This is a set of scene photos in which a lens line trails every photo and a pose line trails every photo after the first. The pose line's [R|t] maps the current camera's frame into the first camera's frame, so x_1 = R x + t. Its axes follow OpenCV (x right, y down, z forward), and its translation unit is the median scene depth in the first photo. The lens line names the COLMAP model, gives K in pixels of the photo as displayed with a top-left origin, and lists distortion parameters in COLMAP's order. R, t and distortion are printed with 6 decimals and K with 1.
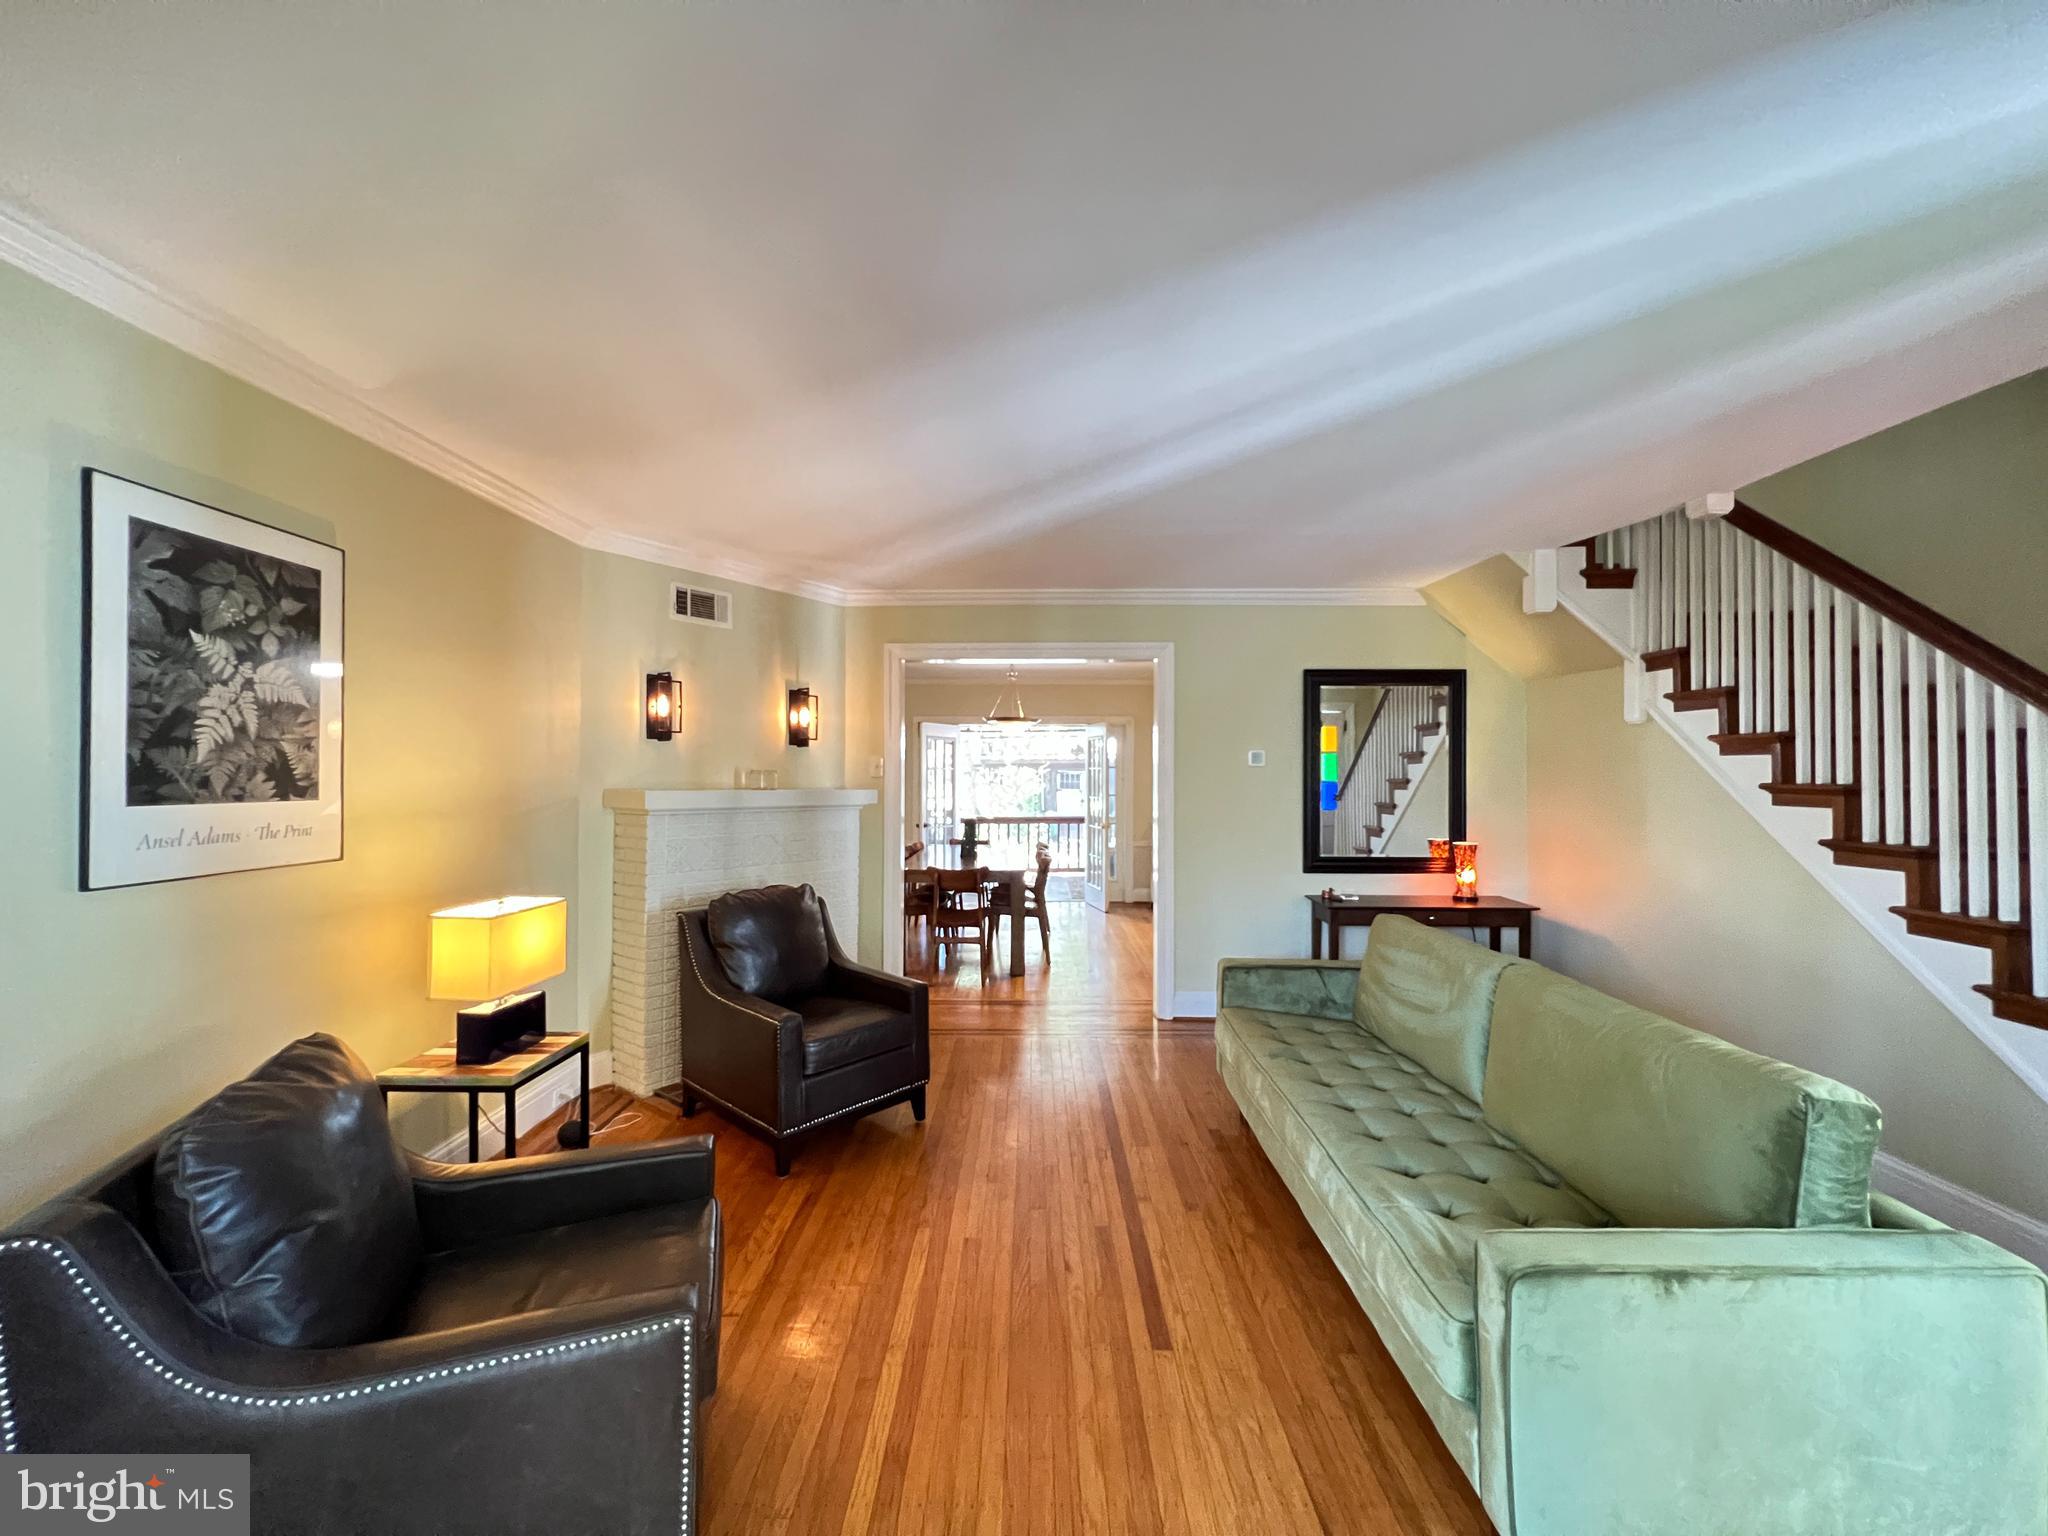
lens RADIAL K [[812.0, 0, 1024.0], [0, 812.0, 768.0], [0, 0, 1]] dist [-0.001270, 0.000683]
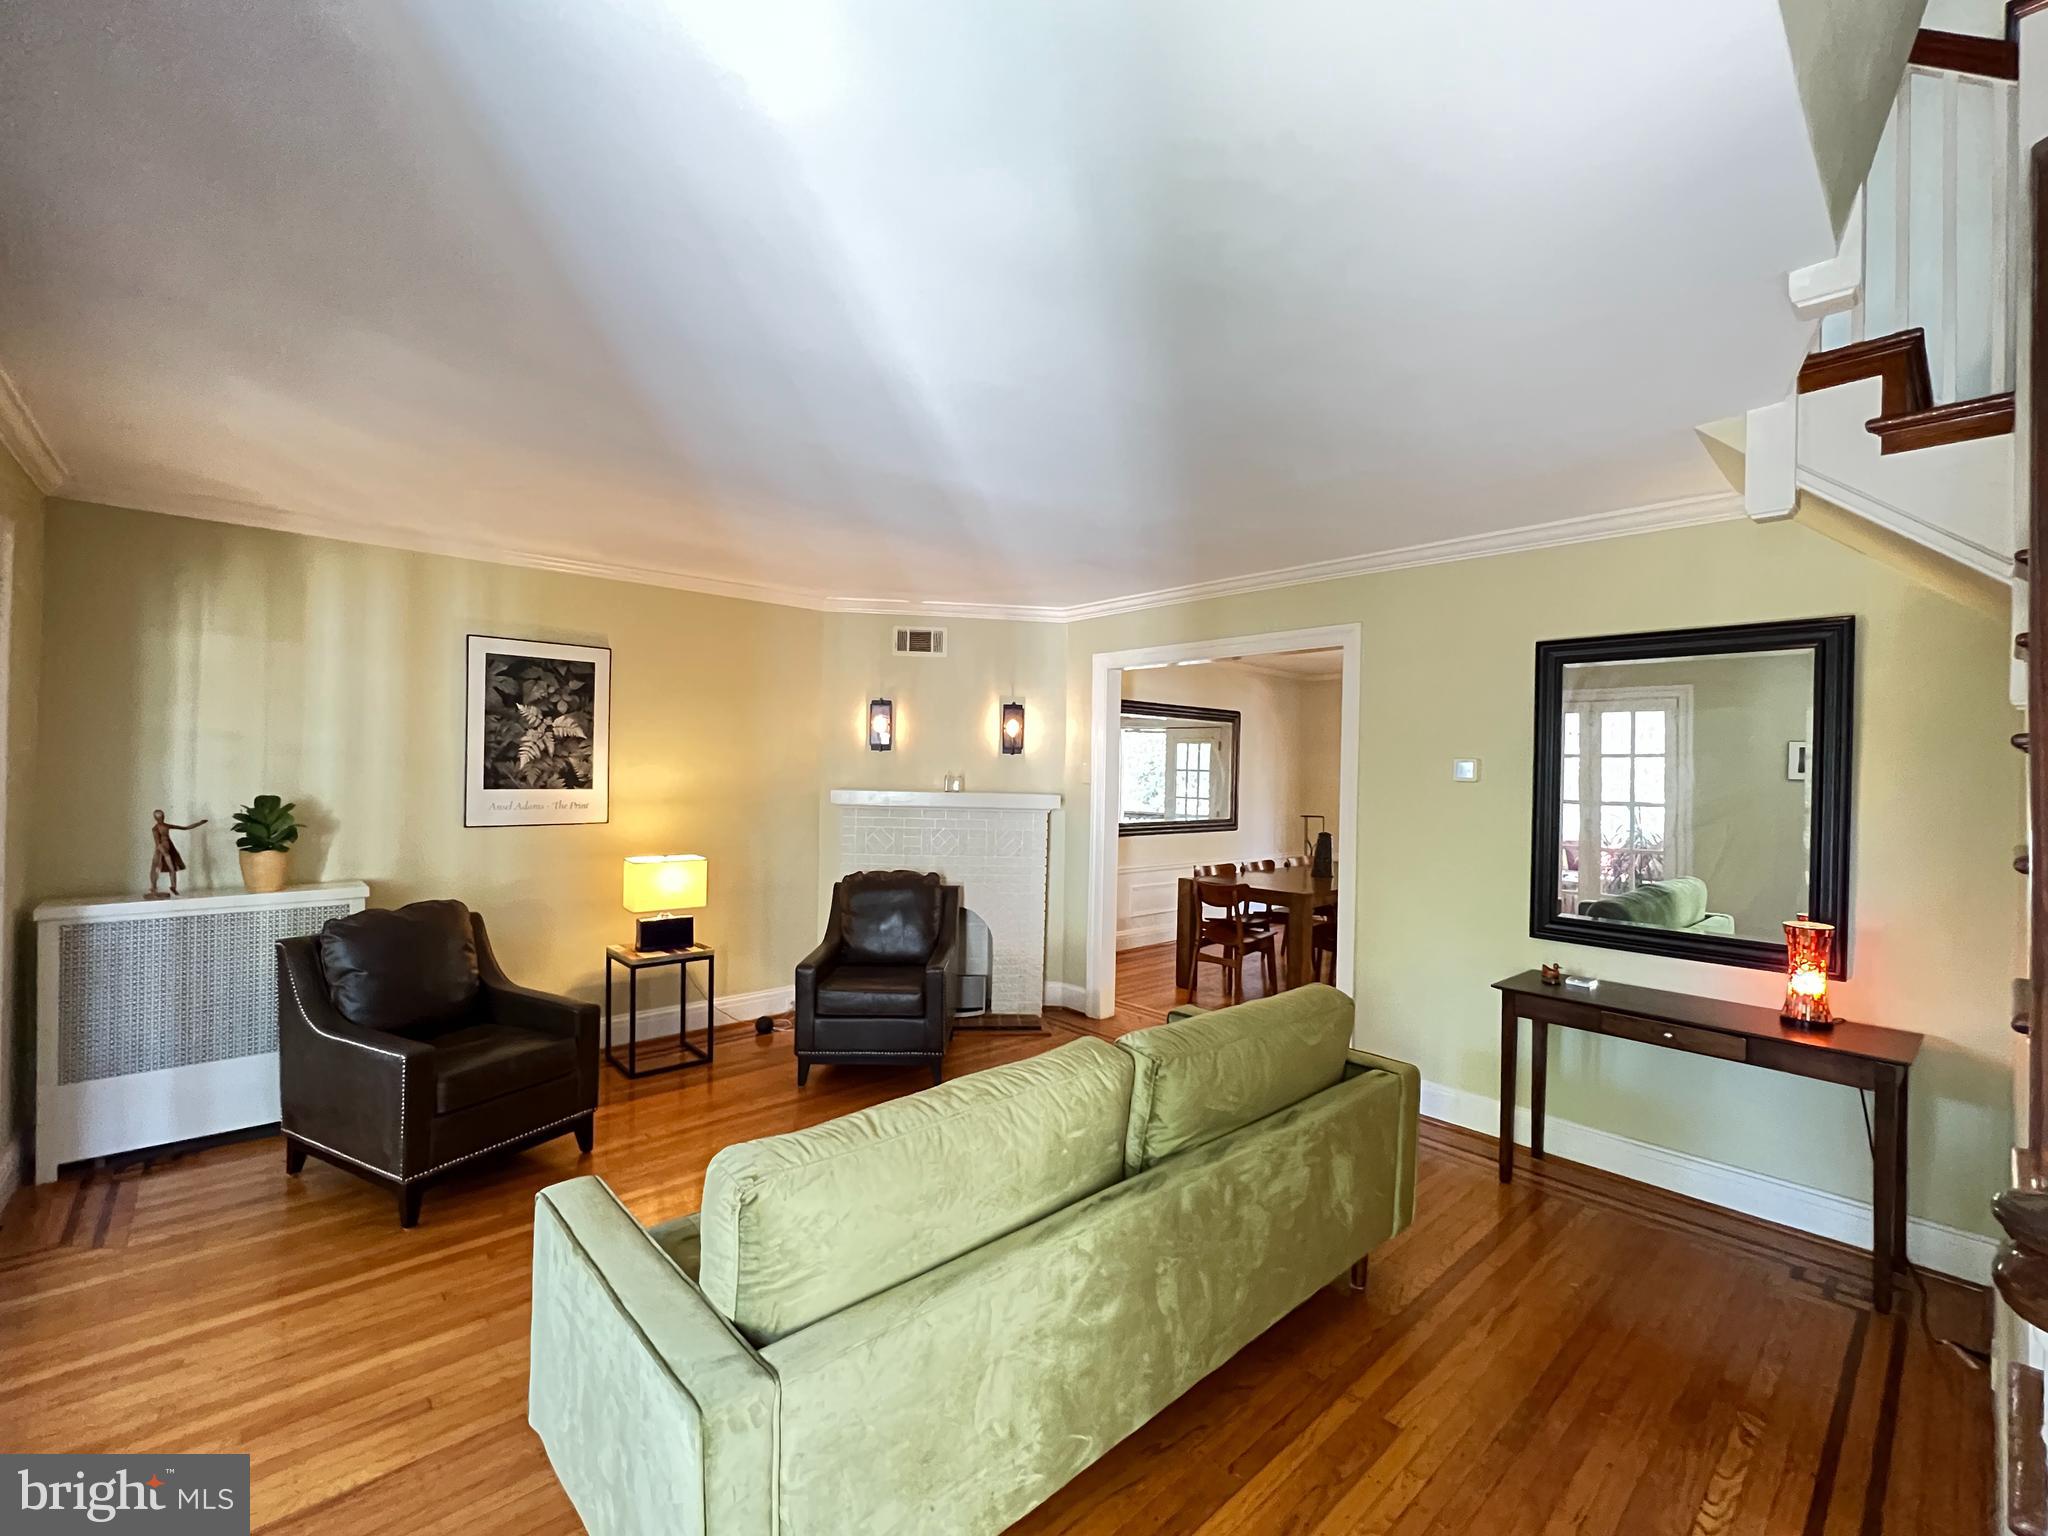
lens RADIAL K [[875.3, 0, 1024.0], [0, 875.3, 768.0], [0, 0, 1]] dist [-0.001678, -0.000238]
pose [[0.685082, 0.010616, -0.728388, 1.270907], [-0.010931, 0.999931, 0.004292, -0.028224], [0.728384, 0.005022, 0.685151, 0.377245]]
